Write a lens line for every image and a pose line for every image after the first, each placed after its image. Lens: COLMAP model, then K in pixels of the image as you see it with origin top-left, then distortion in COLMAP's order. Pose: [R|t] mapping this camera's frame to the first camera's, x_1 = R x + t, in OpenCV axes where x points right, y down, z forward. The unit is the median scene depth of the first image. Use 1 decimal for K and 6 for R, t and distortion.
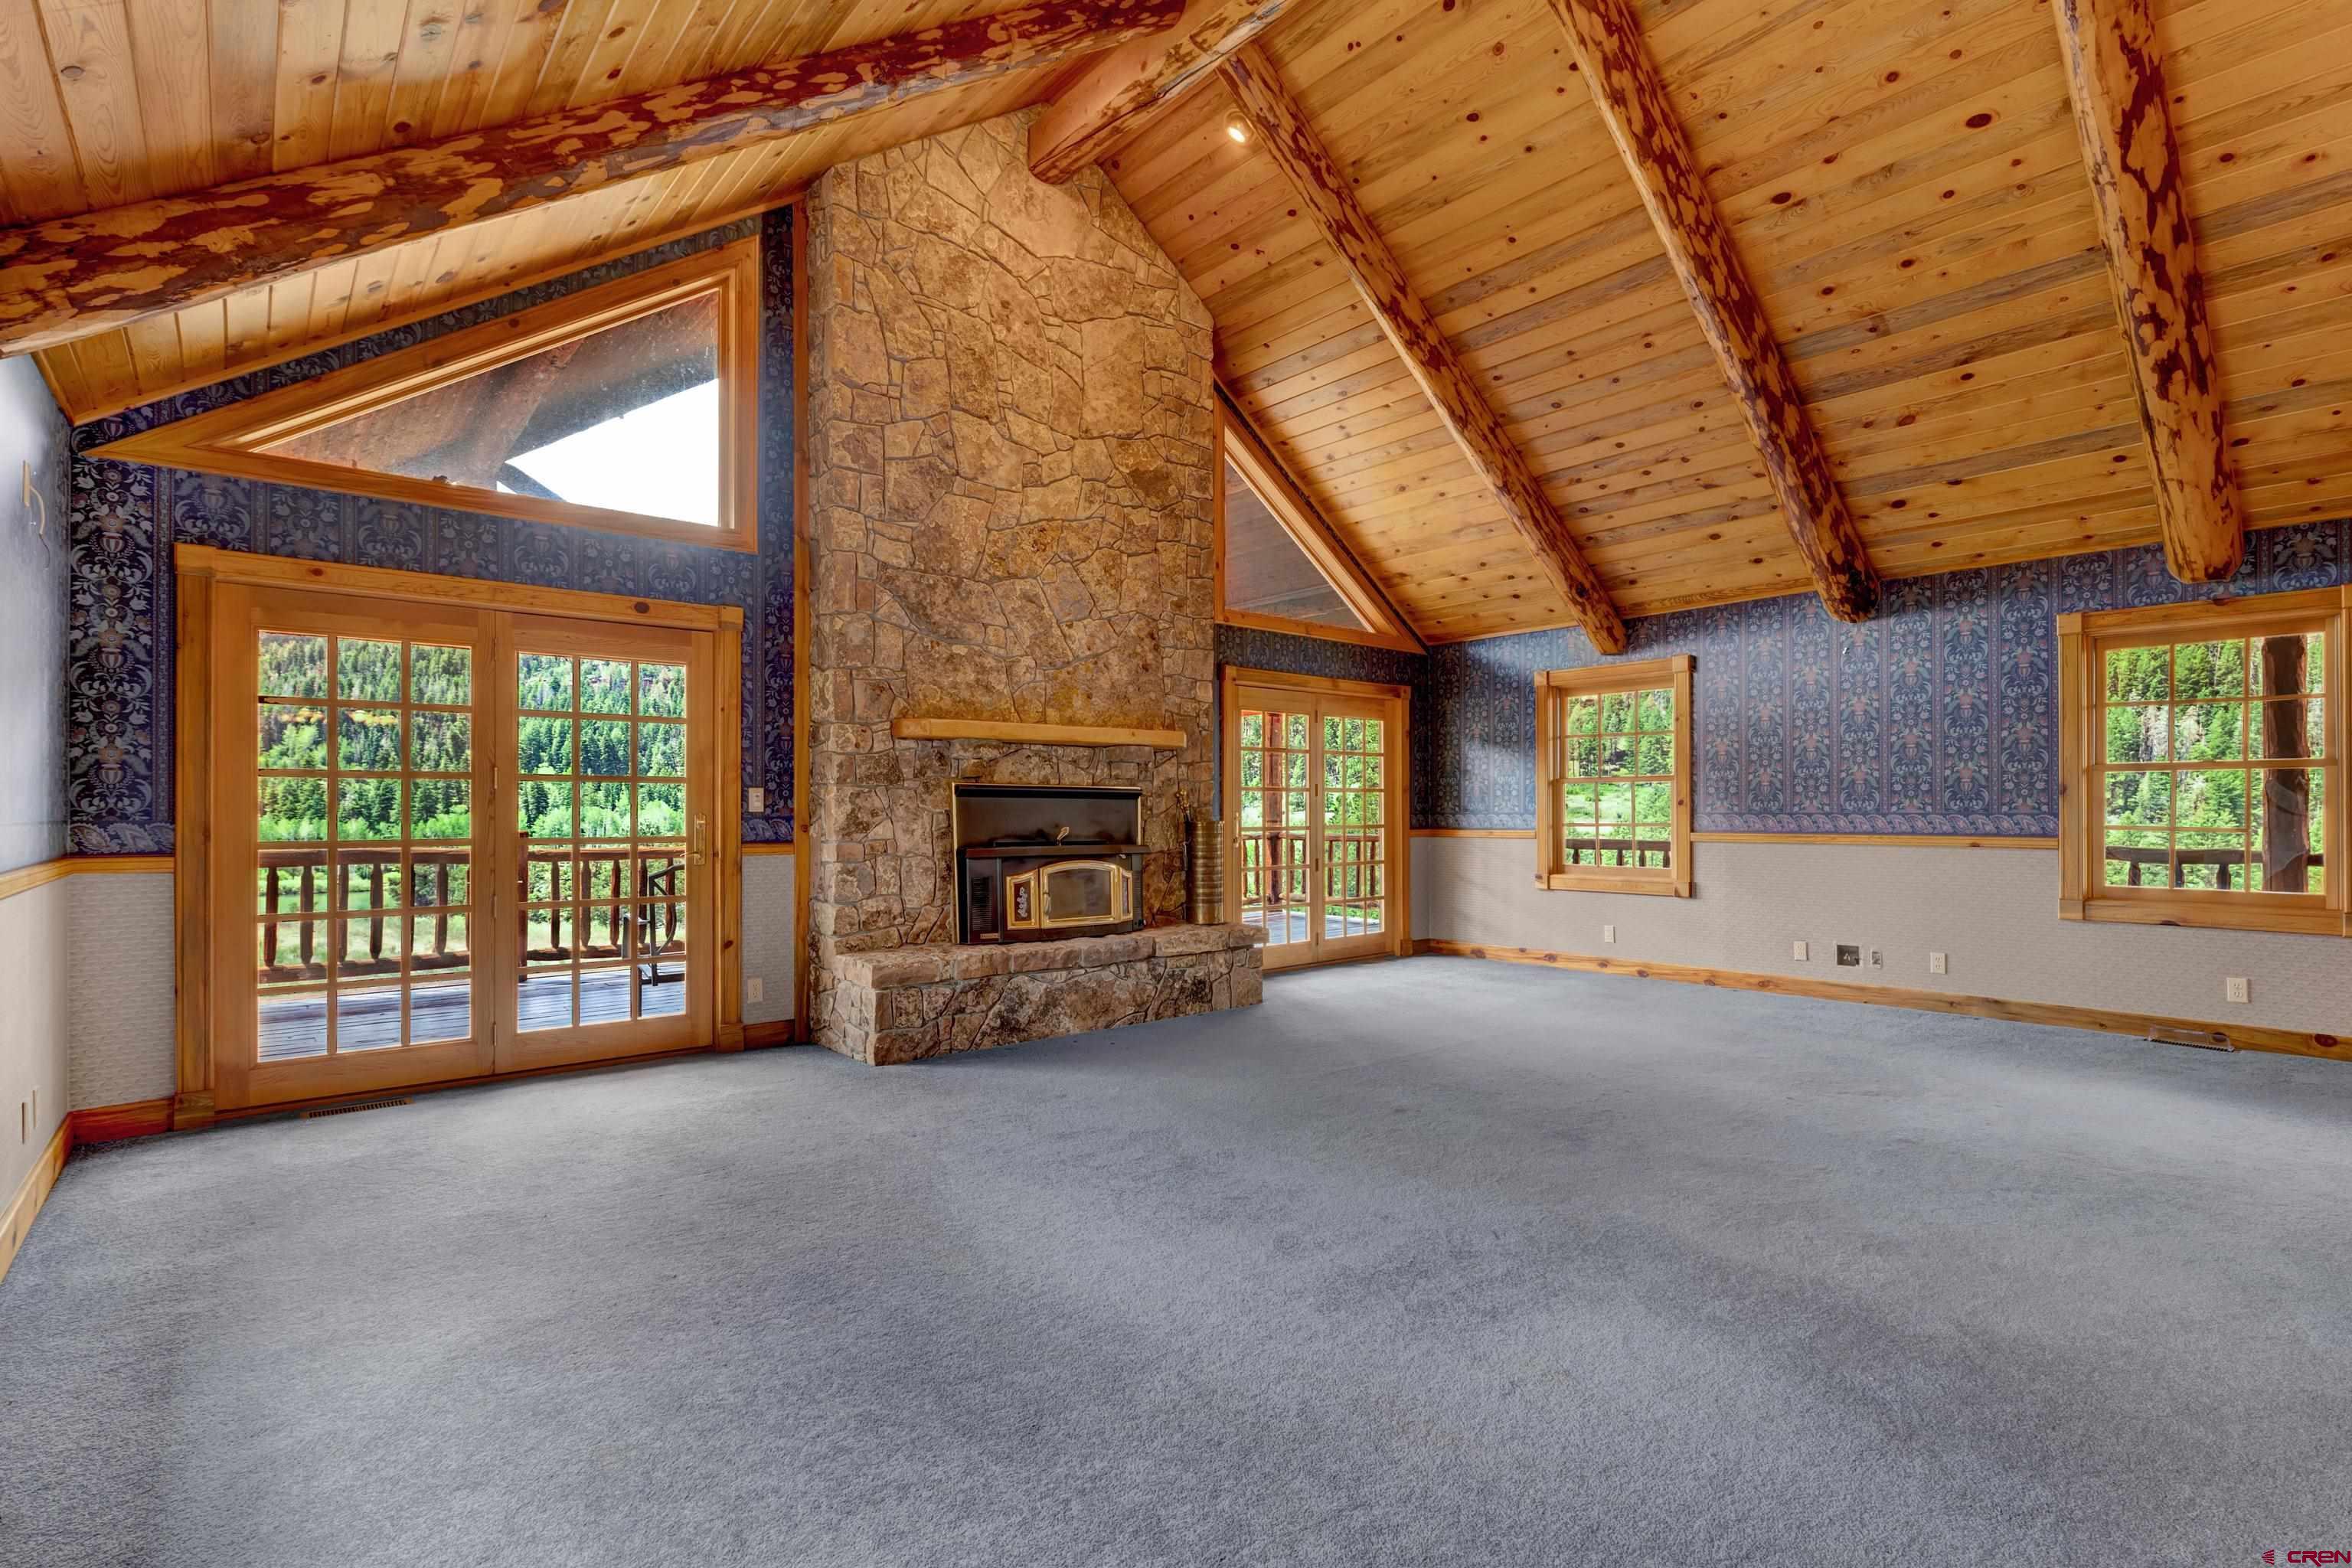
lens RADIAL K [[1114.7, 0, 1187.4], [0, 1114.7, 806.3], [0, 0, 1]] dist [-0.002177, -0.000451]
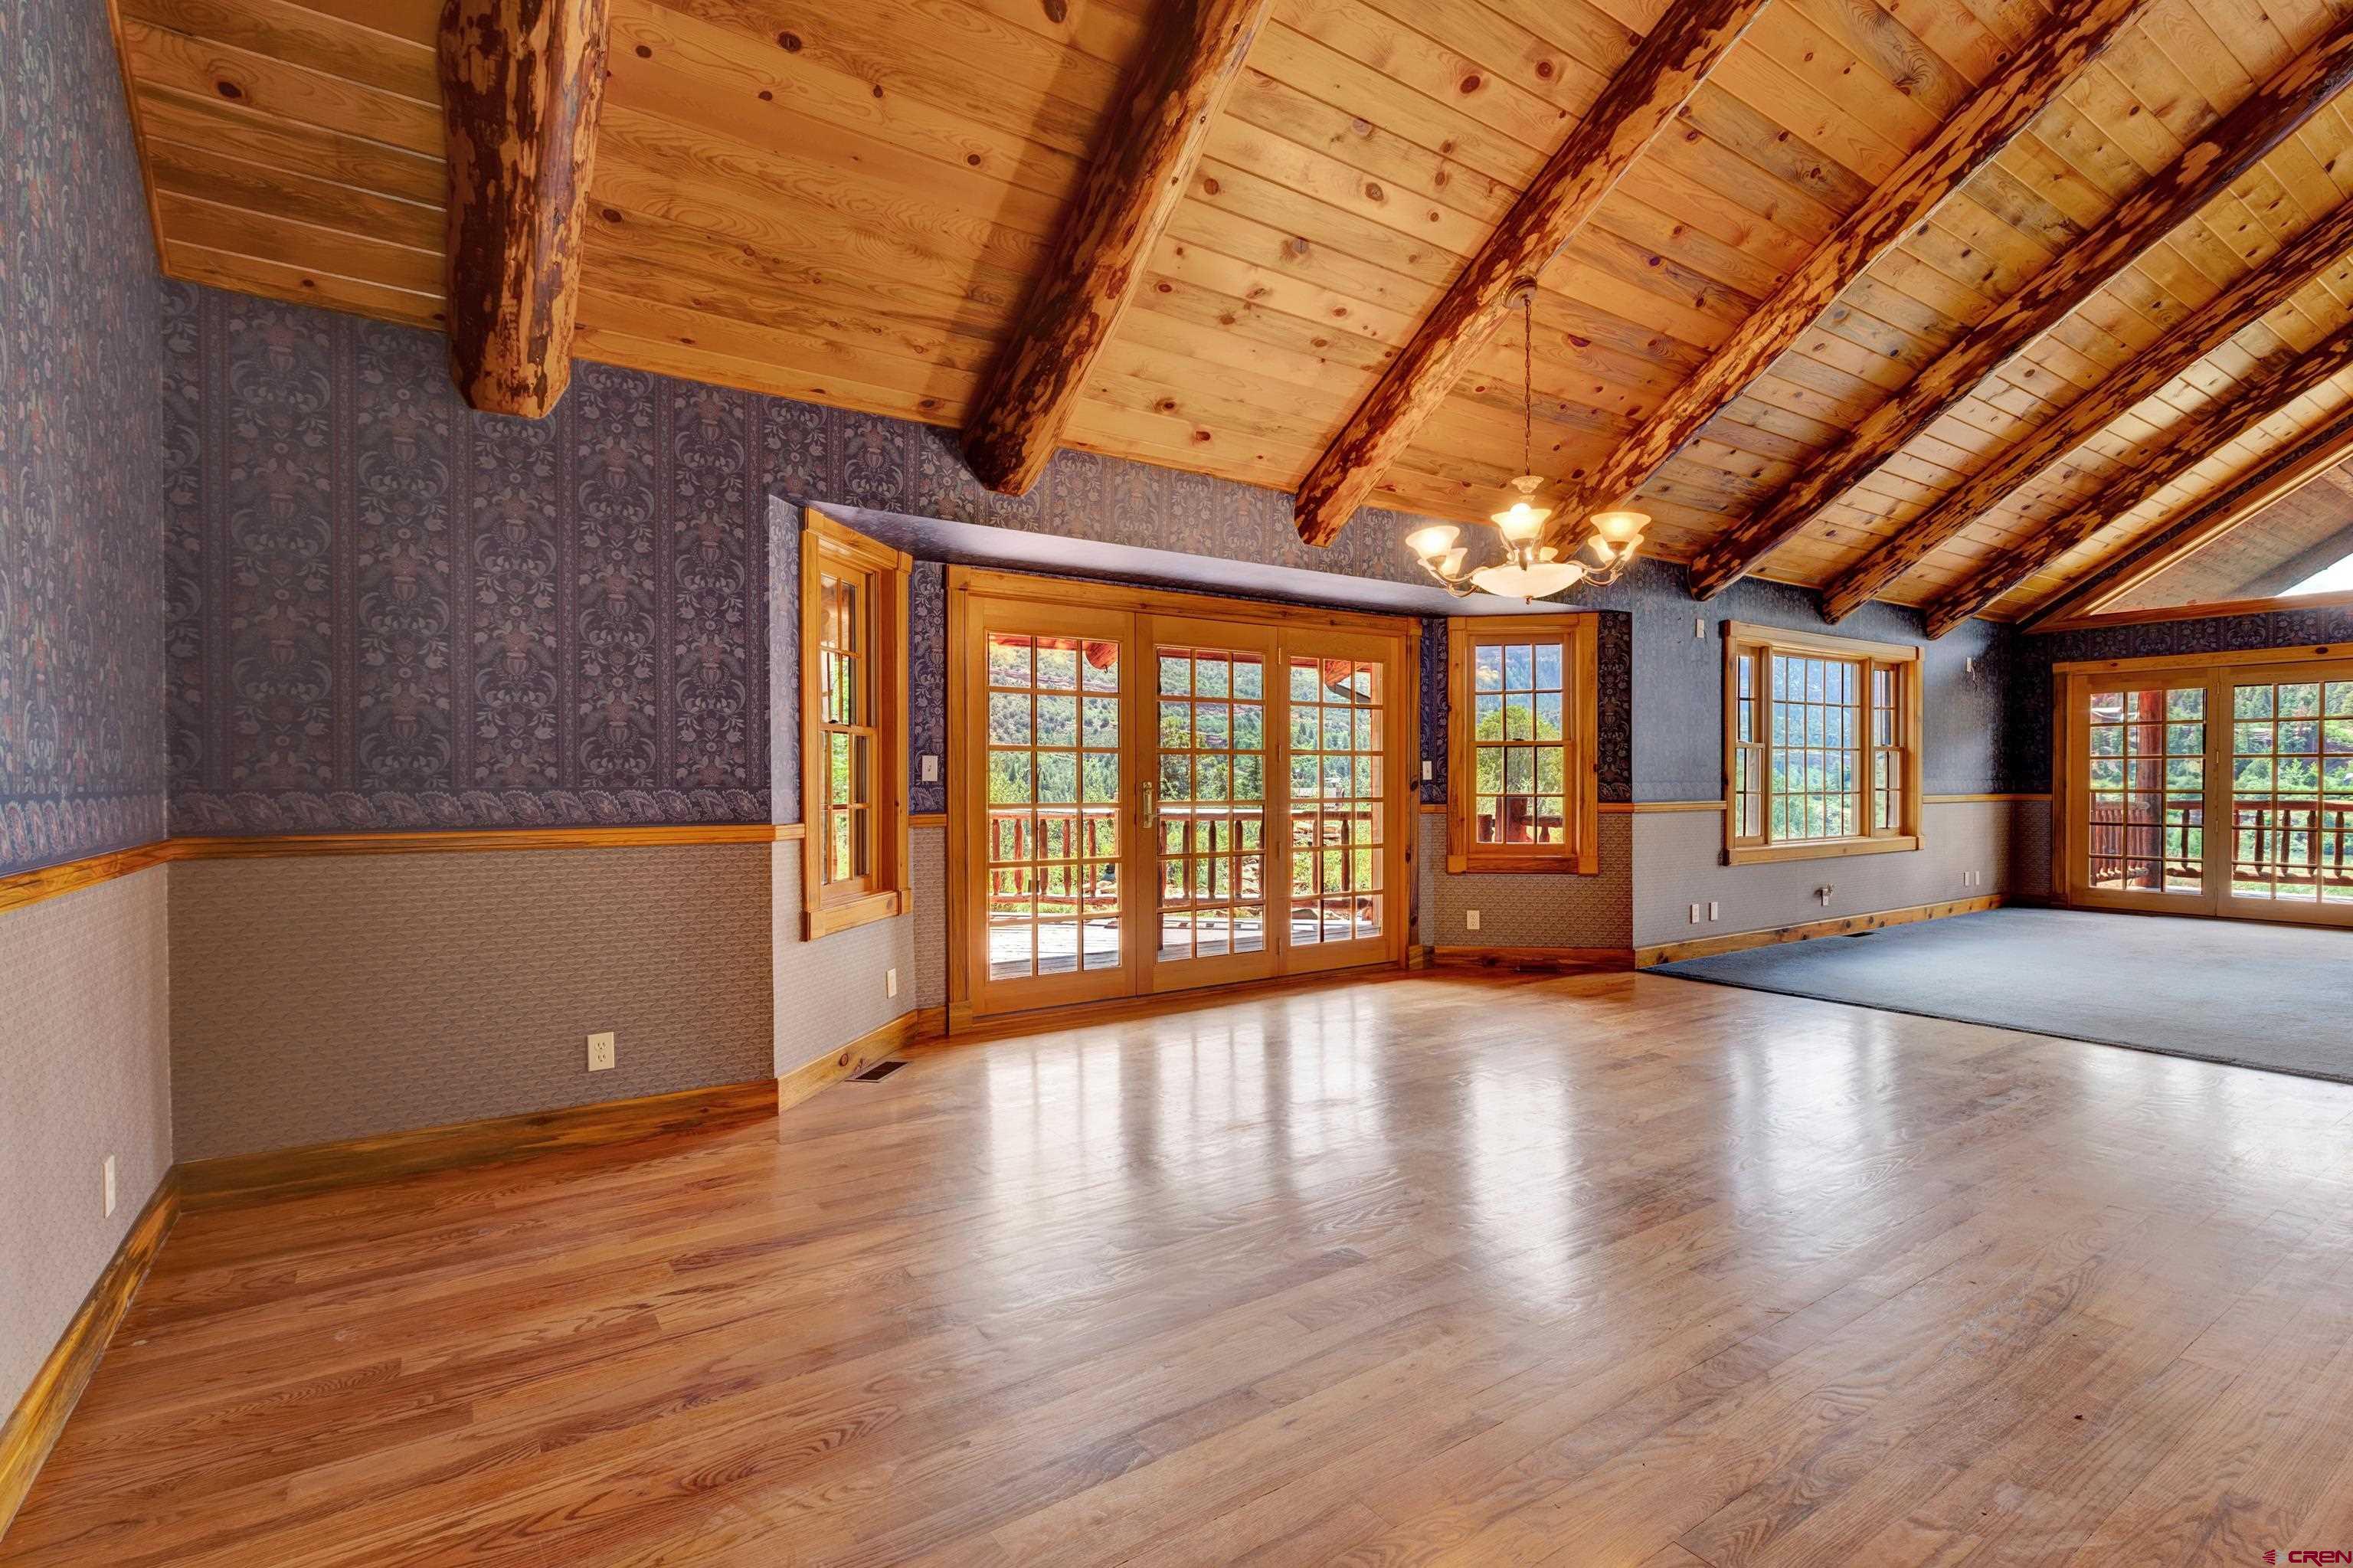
lens RADIAL K [[963.1, 0, 1192.3], [0, 963.1, 785.2], [0, 0, 1]] dist [0.000413, -0.000264]
pose [[-0.166650, 0.011127, -0.985953, 1.037302], [0.003591, 0.999937, 0.010678, -0.000658], [0.986010, -0.001761, -0.166680, -0.350115]]
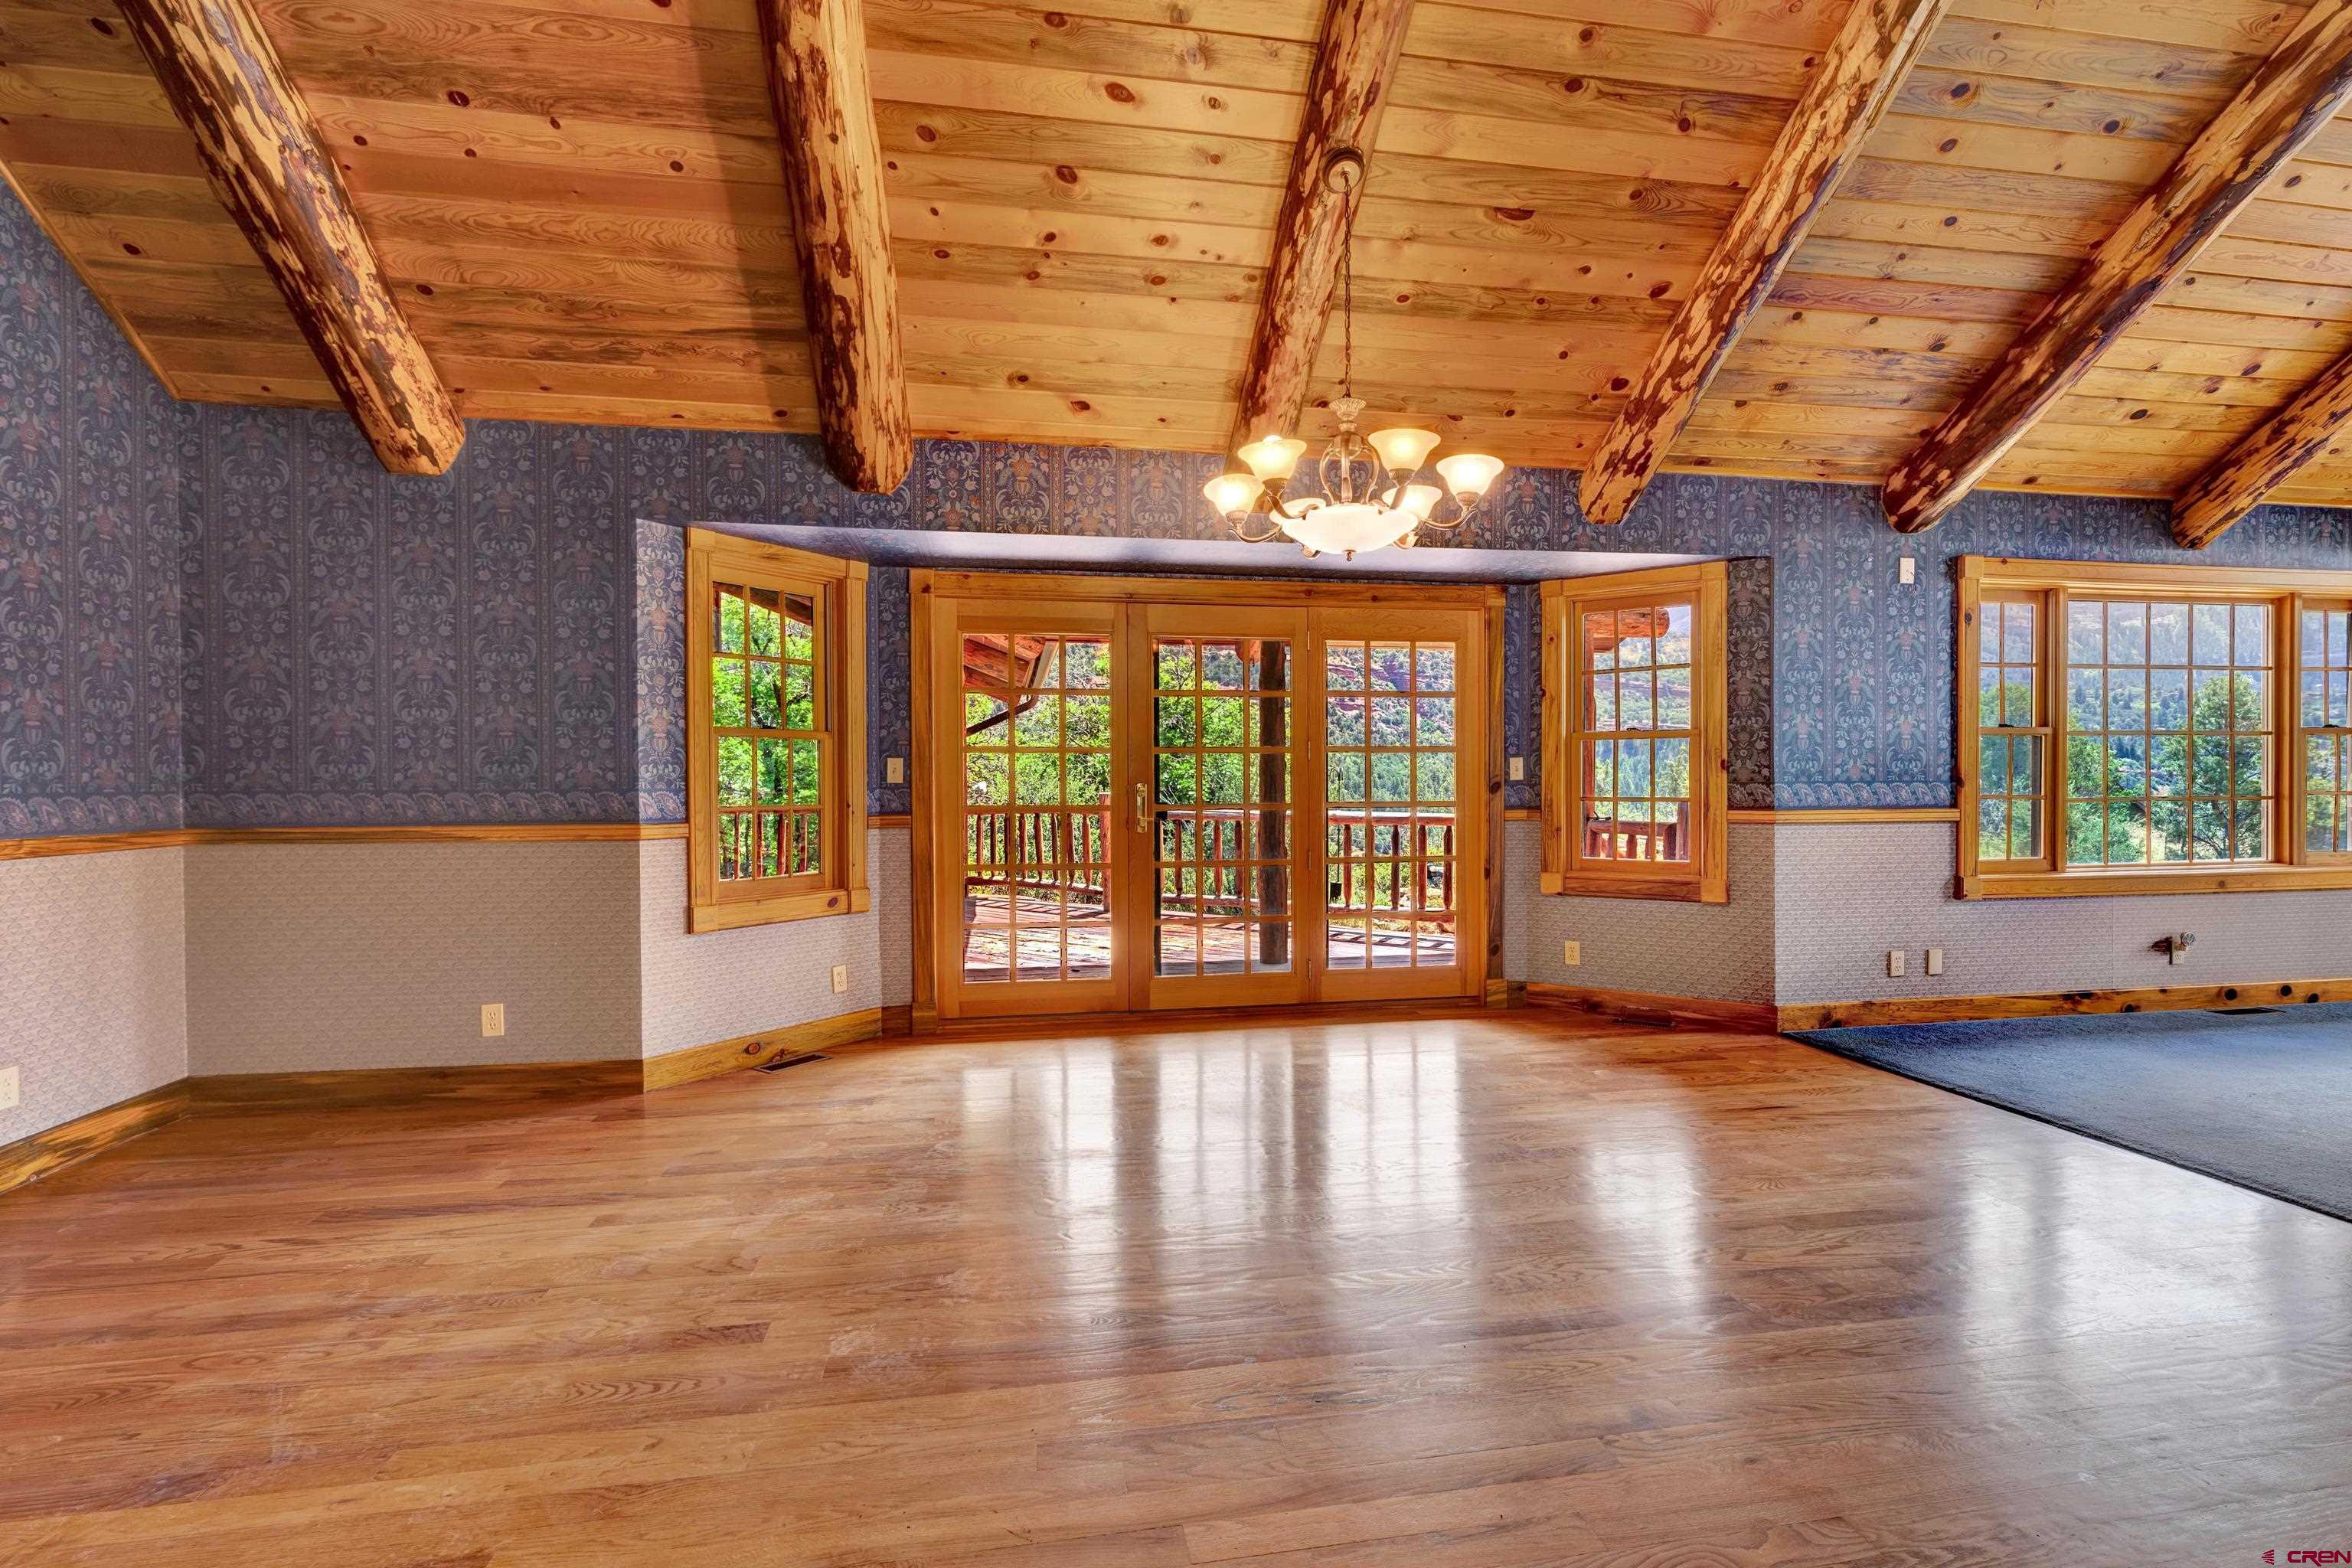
lens RADIAL K [[982.3, 0, 1248.0], [0, 982.3, 785.6], [0, 0, 1]] dist [-0.001554, 0.000122]
pose [[-0.519779, 0.012556, -0.854208, 0.832430], [0.007524, 0.999920, 0.010120, -0.000228], [0.854268, -0.001167, -0.519832, -0.001566]]
